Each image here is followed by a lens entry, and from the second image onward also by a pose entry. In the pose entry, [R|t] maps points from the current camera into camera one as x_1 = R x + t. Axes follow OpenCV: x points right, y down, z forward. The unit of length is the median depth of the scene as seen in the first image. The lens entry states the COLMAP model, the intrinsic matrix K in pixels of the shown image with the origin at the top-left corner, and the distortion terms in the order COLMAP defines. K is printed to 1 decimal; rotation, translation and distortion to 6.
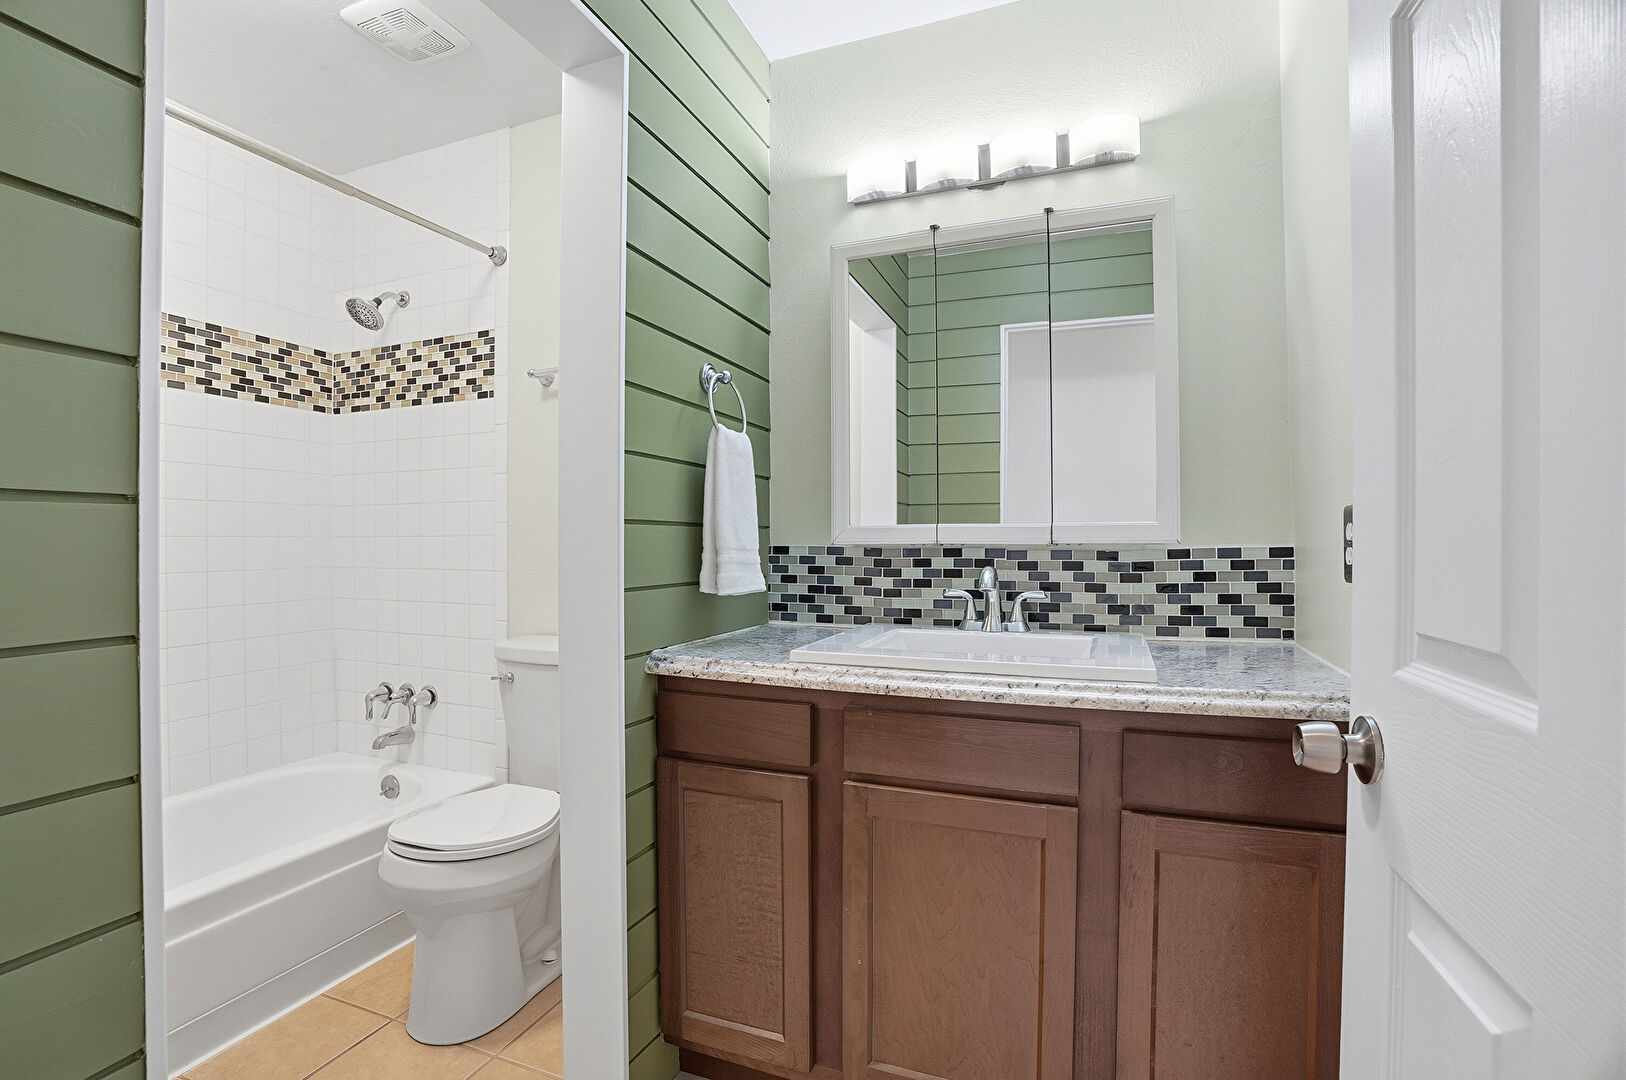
lens RADIAL K [[752.9, 0, 812.3], [0, 752.9, 543.7], [0, 0, 1]] dist [-0.071498, 0.028860]
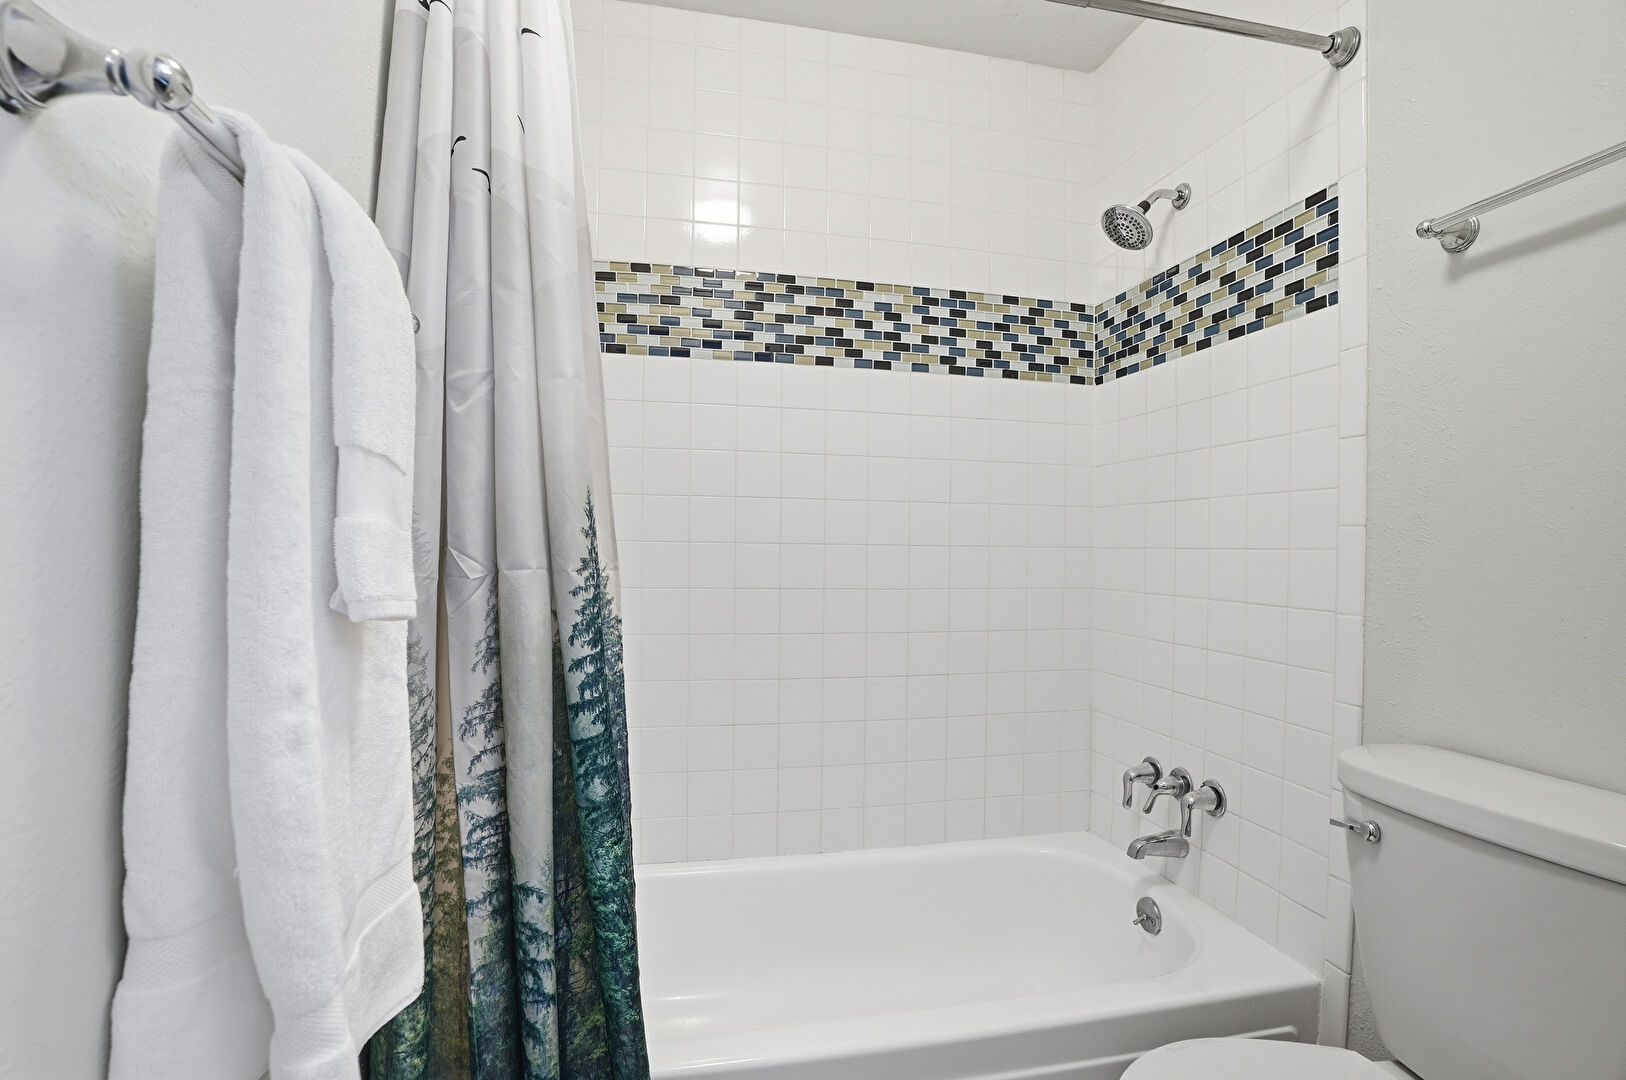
lens RADIAL K [[752.9, 0, 812.3], [0, 752.9, 543.7], [0, 0, 1]] dist [-0.071498, 0.028860]
pose [[0.545988, 0.007313, -0.837761, -0.178024], [-0.021258, 0.999761, -0.005127, -0.003594], [0.837523, 0.020609, 0.546013, 0.357958]]
